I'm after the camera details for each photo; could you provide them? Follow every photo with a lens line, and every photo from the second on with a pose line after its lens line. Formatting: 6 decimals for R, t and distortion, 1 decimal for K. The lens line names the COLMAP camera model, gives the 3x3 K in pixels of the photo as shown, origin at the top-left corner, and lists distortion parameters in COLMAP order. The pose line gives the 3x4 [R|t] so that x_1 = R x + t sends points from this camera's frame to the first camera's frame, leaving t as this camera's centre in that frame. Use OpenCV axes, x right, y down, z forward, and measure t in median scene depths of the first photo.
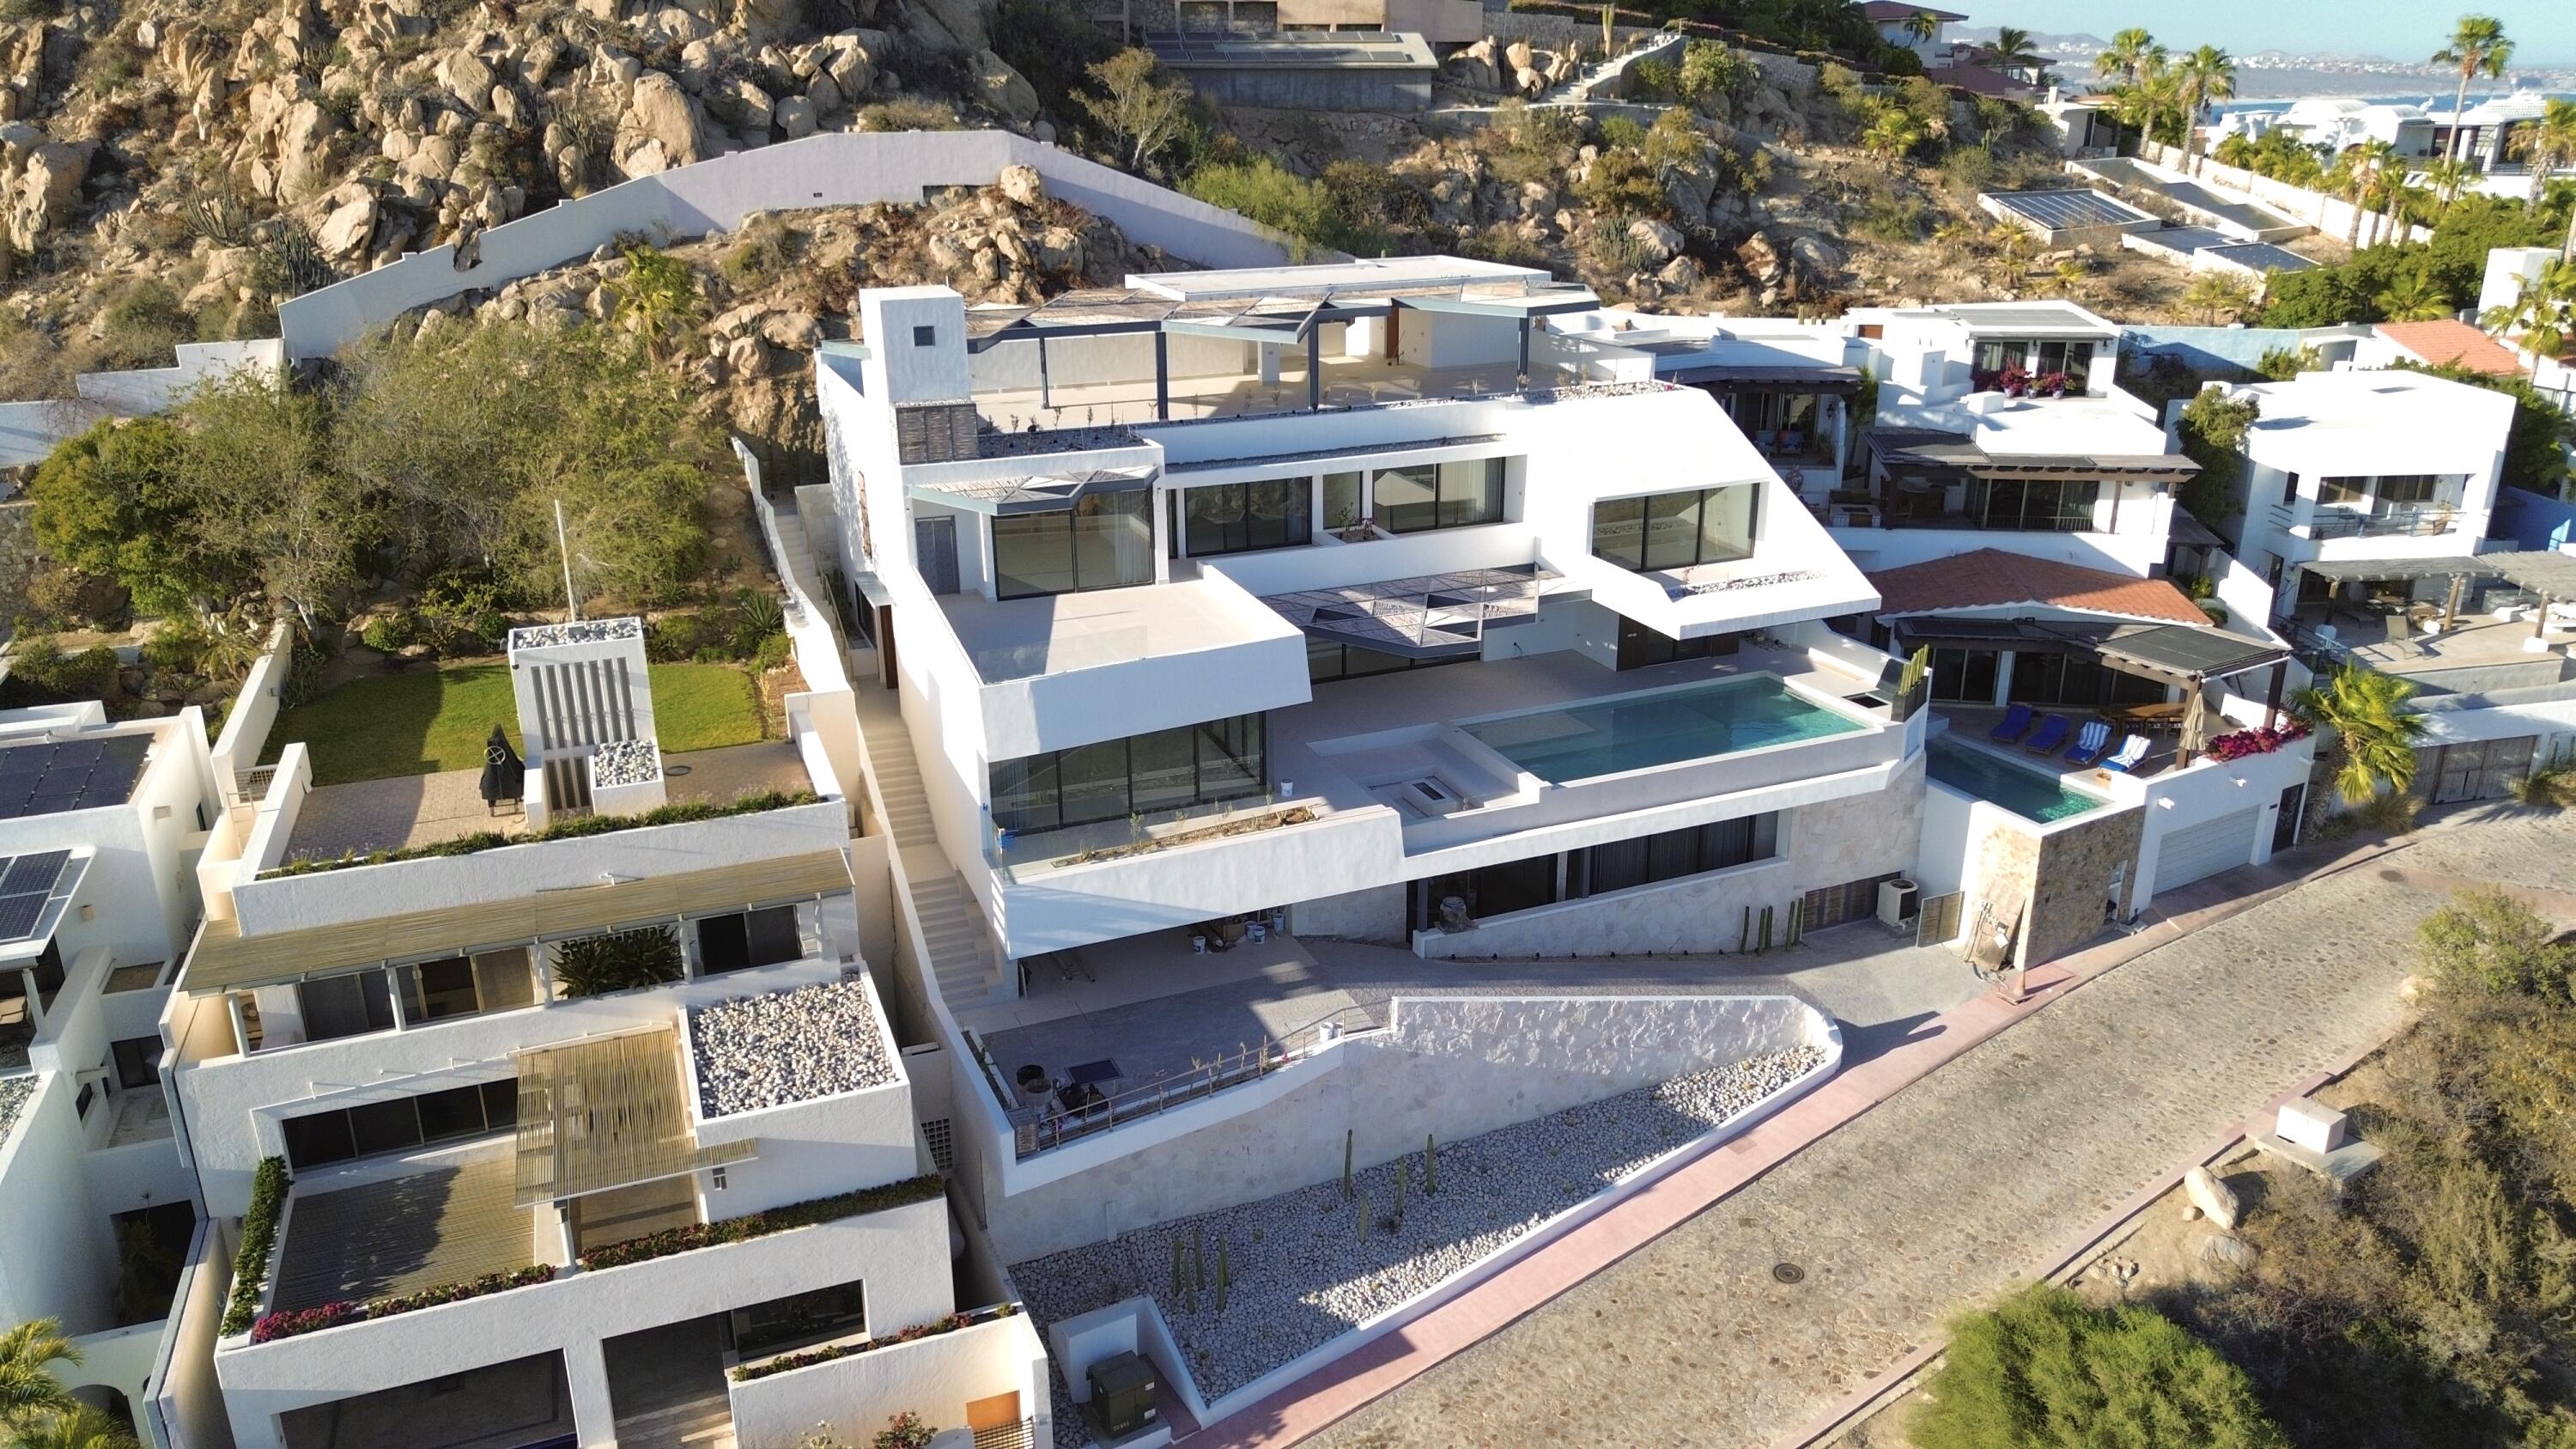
lens RADIAL K [[1835.8, 0, 1292.4], [0, 1835.8, 733.4], [0, 0, 1]] dist [0.042785, -0.035259]
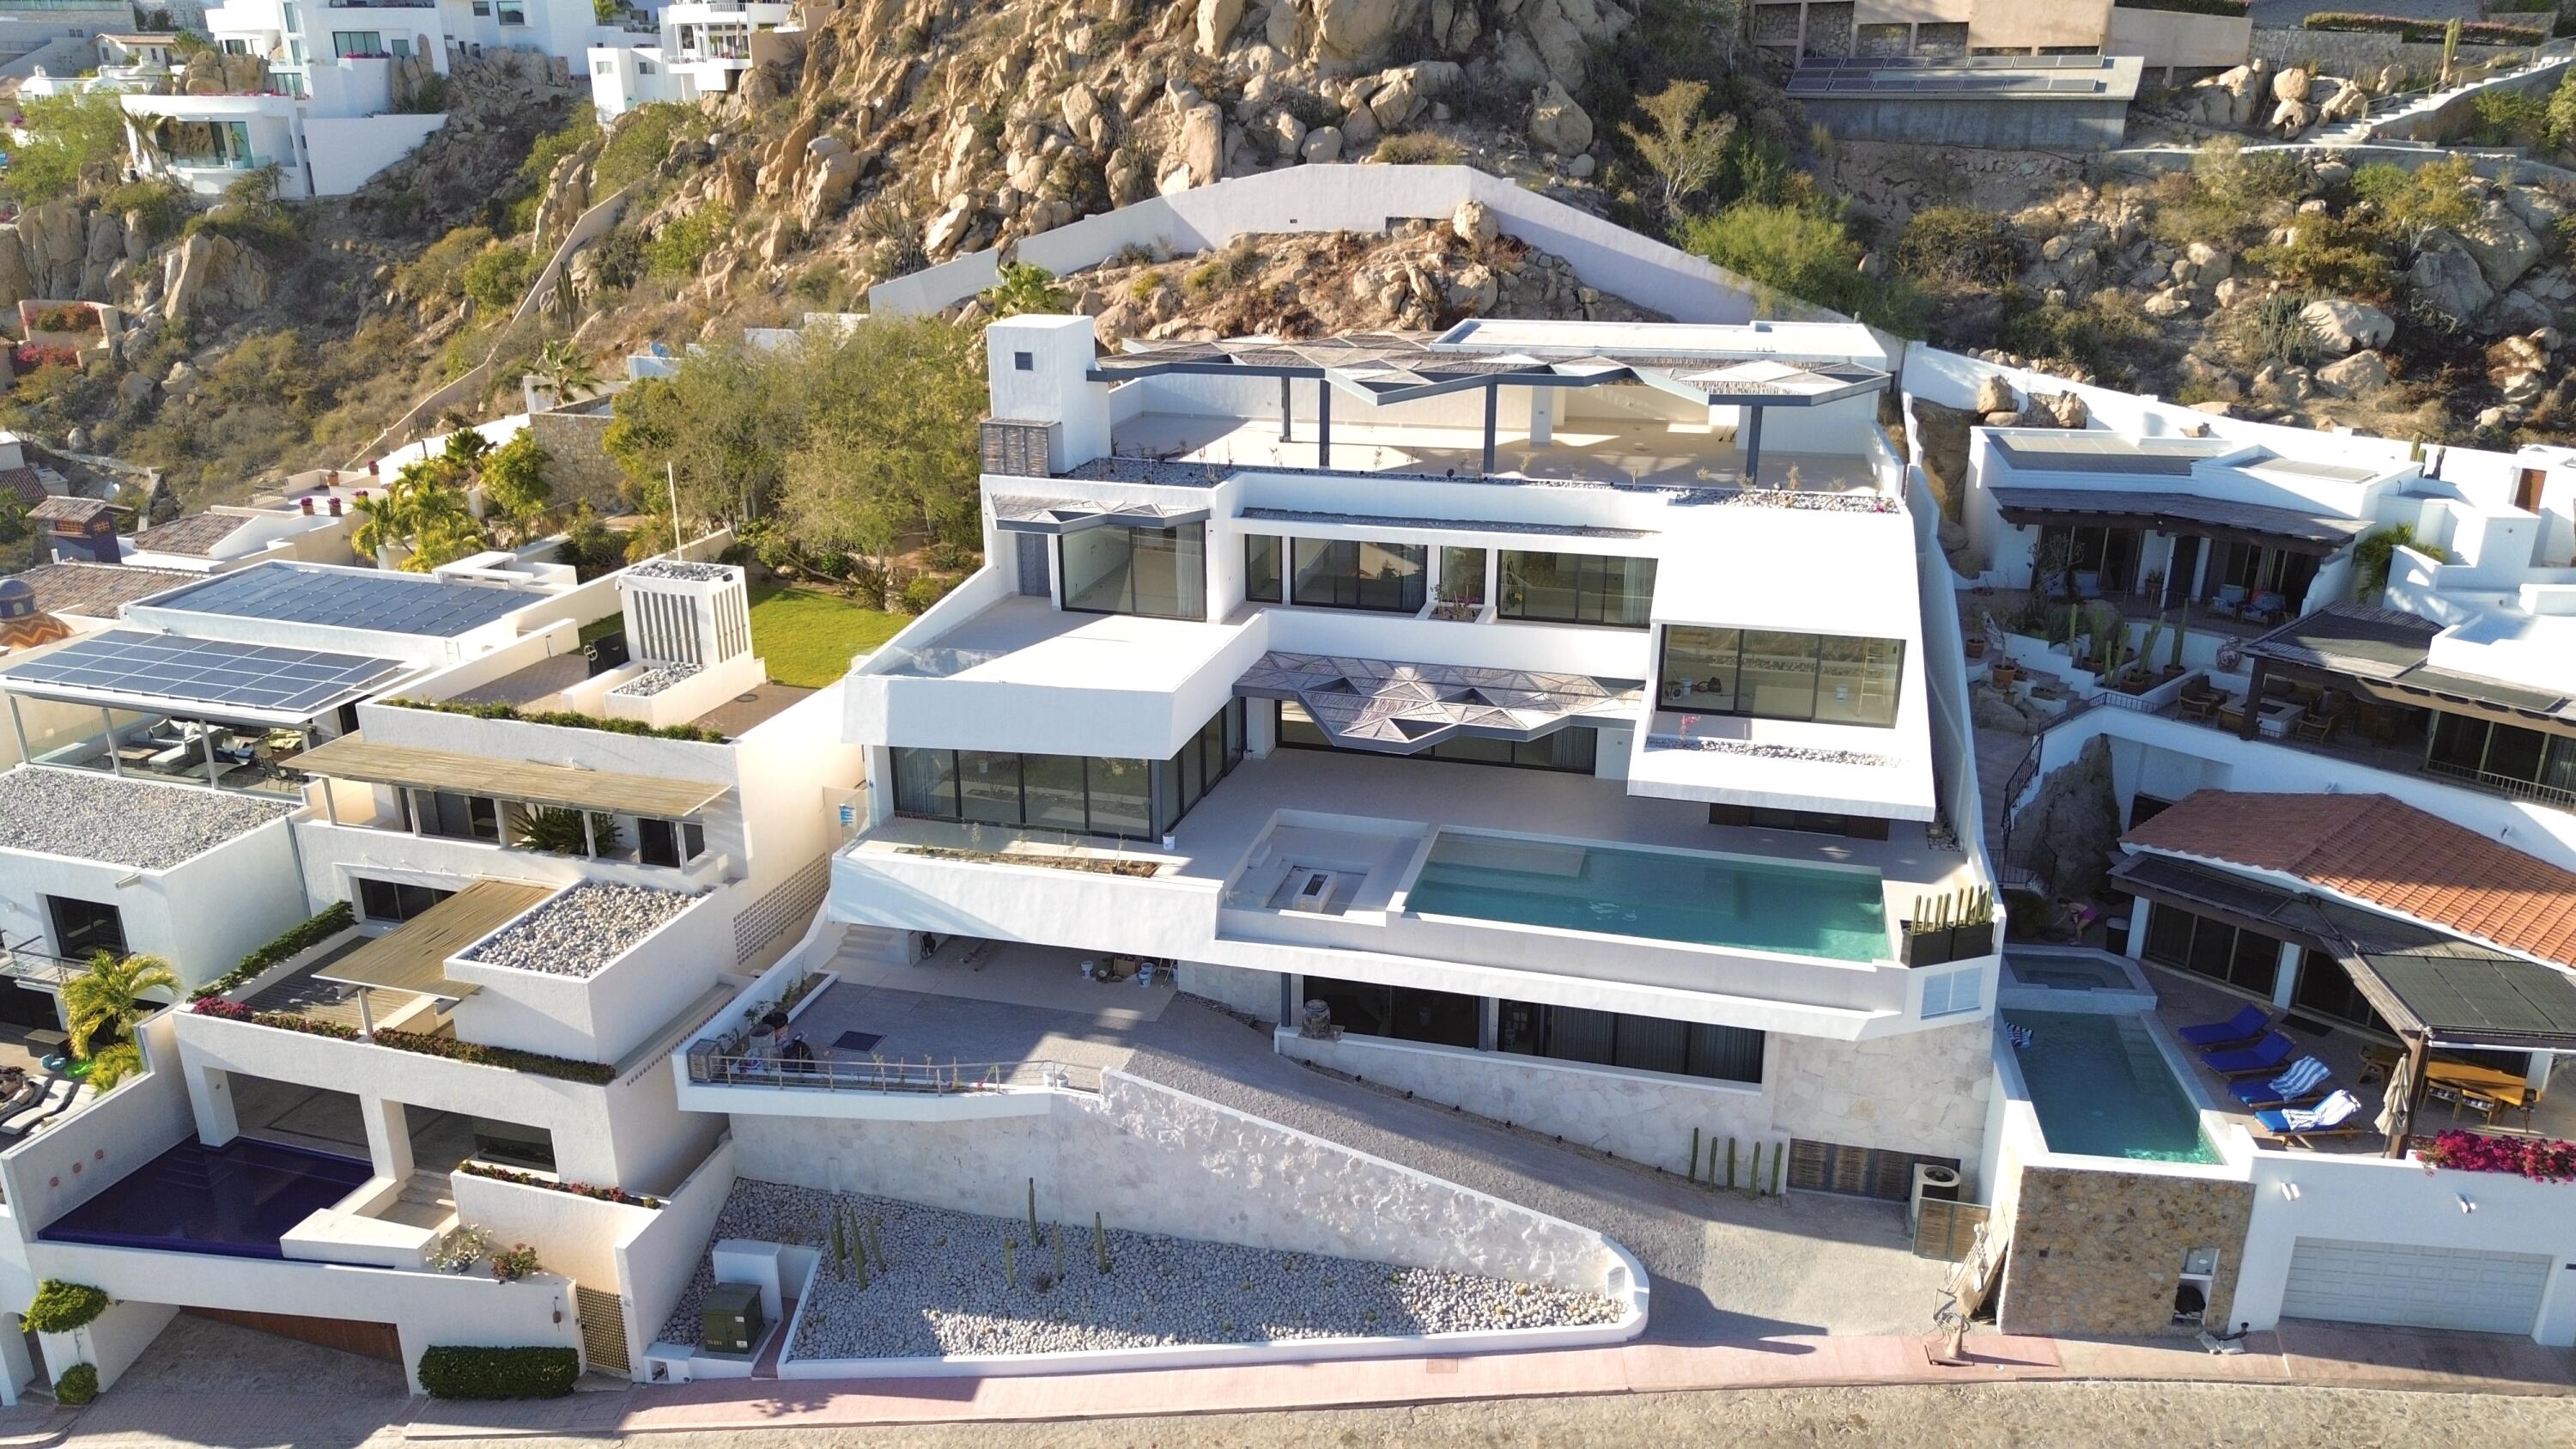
lens RADIAL K [[1835.8, 0, 1292.5], [0, 1835.8, 733.5], [0, 0, 1]] dist [0.042785, -0.035259]
pose [[0.784248, 0.215490, -0.581823, 0.535542], [-0.214046, 0.974146, 0.072278, -0.099088], [0.582356, 0.067853, 0.810097, 0.194337]]
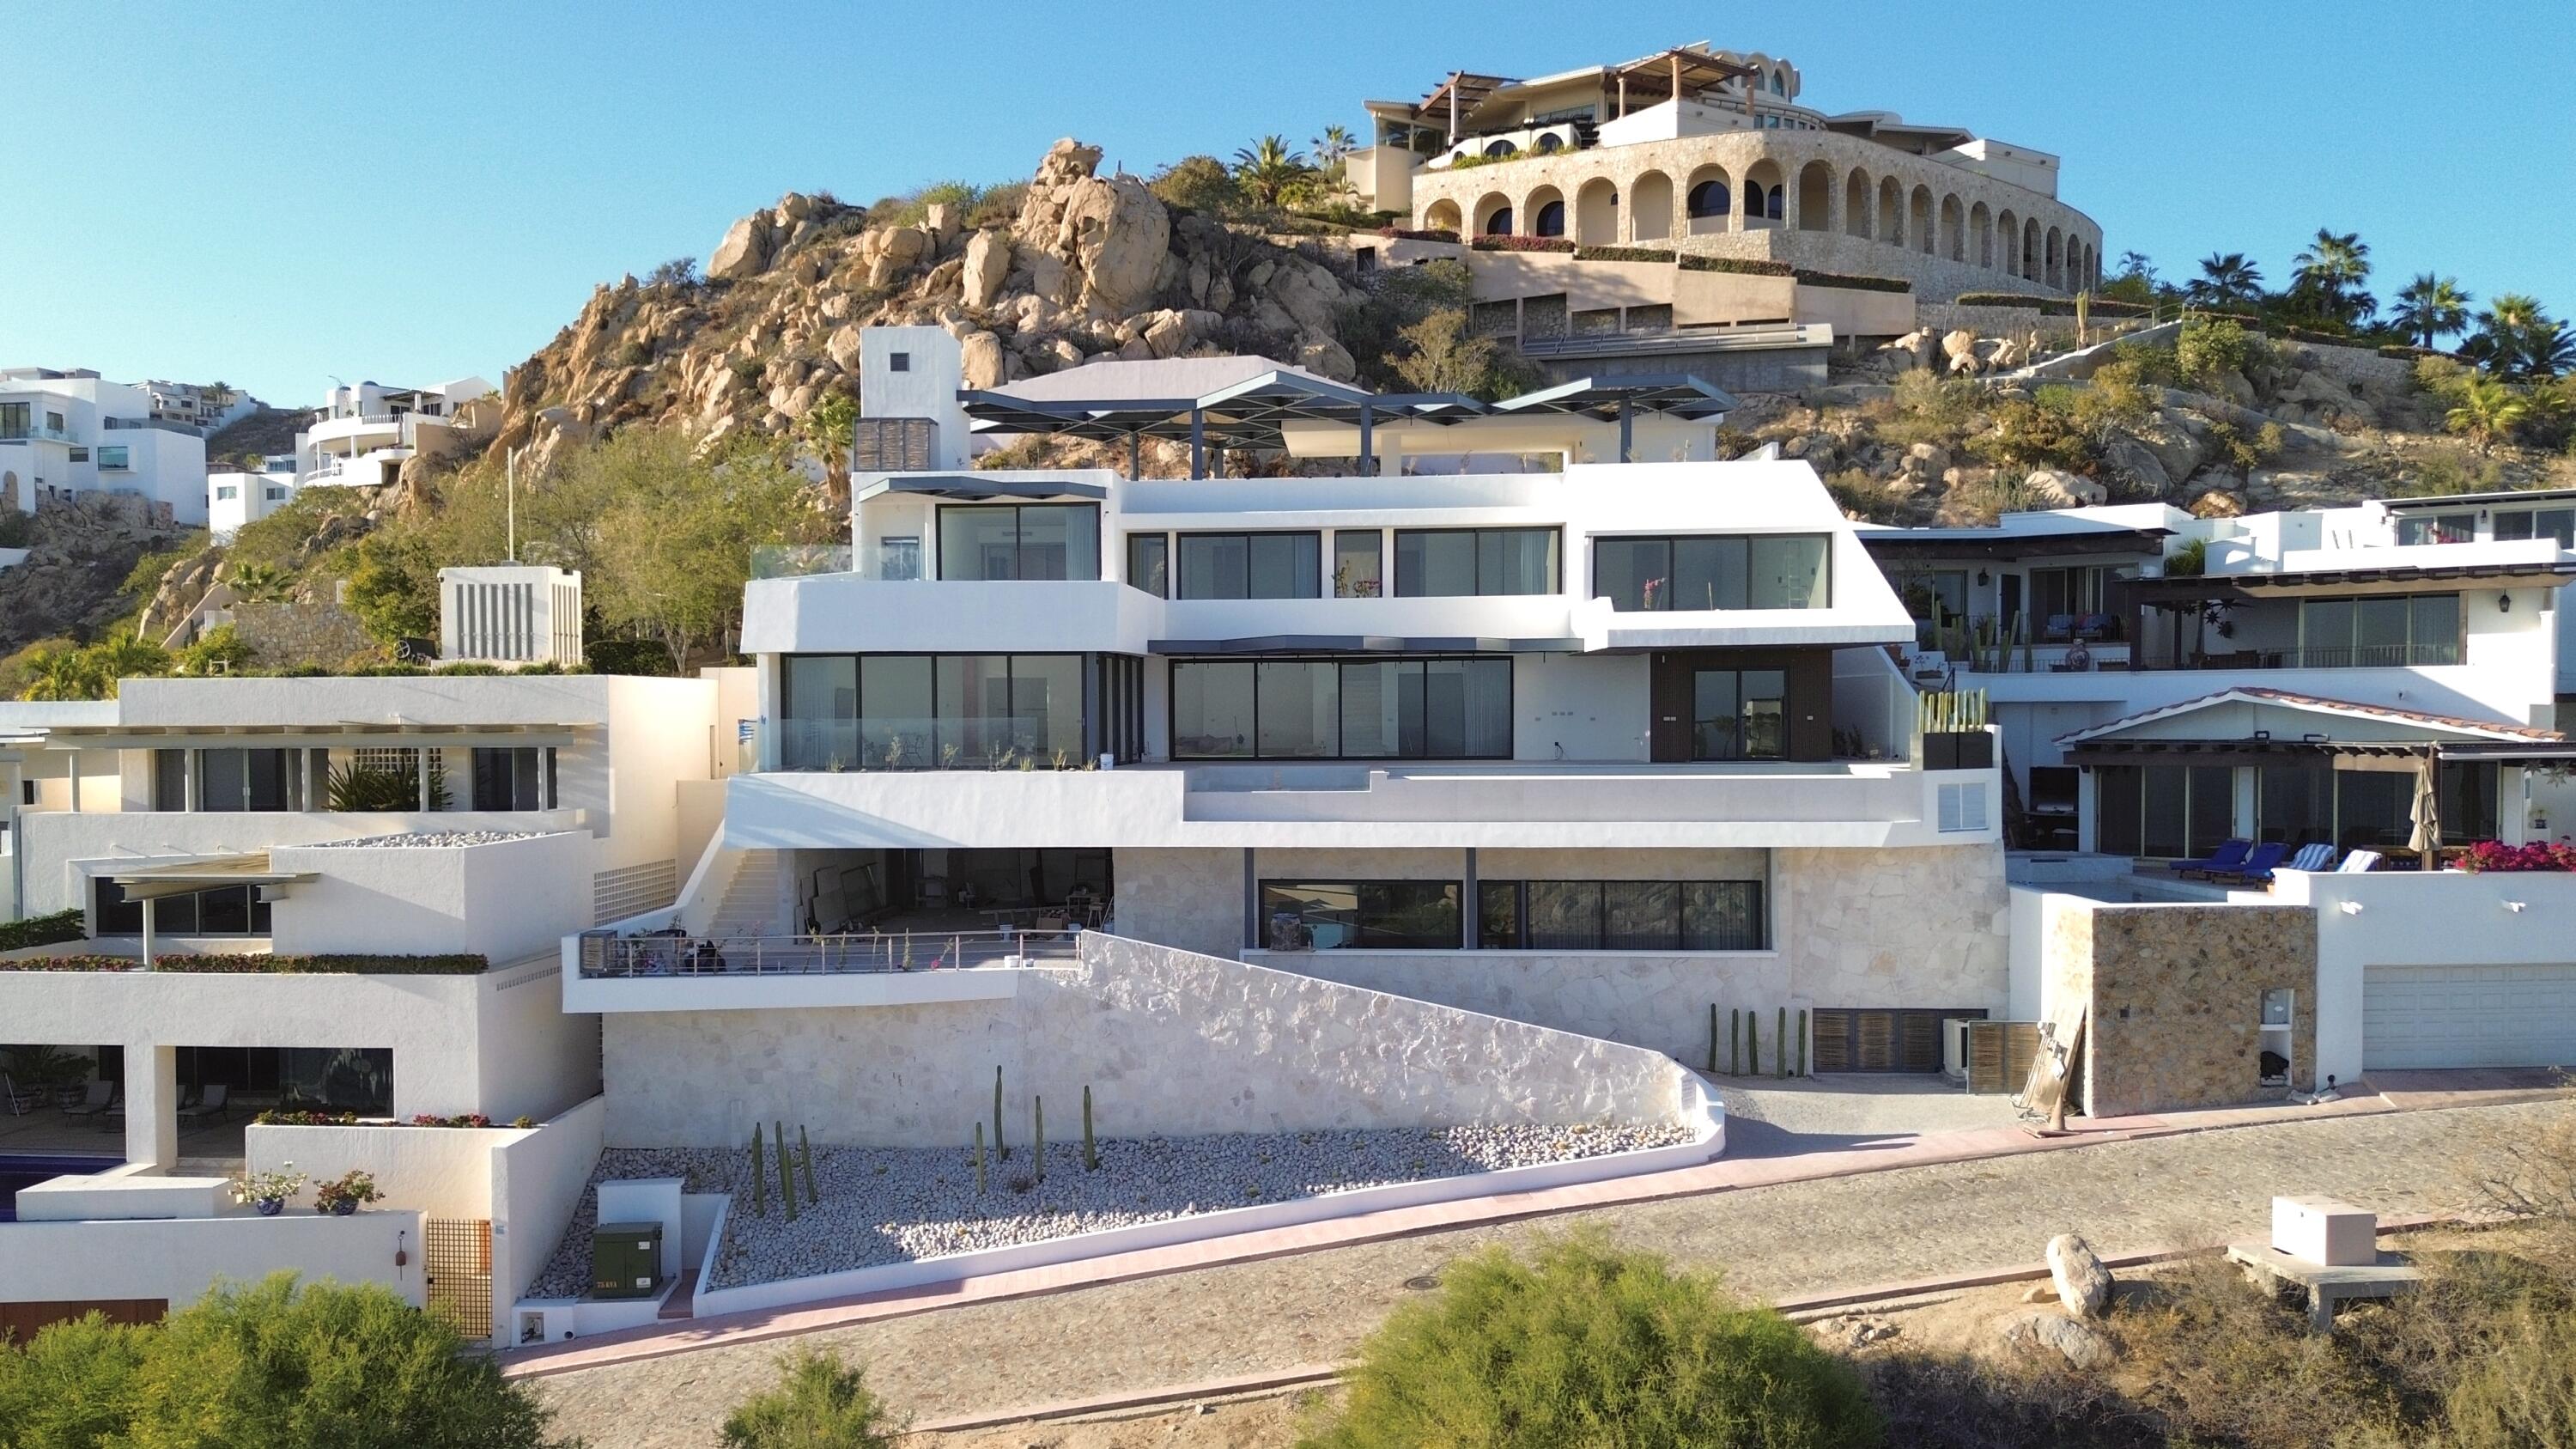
lens RADIAL K [[1931.2, 0, 1222.2], [0, 1931.2, 779.6], [0, 0, 1]] dist [0.056540, -0.056139]
pose [[0.885370, 0.017686, -0.464550, 0.427896], [-0.158976, 0.950550, -0.266799, 0.246946], [0.436859, 0.310069, 0.844400, 0.186693]]
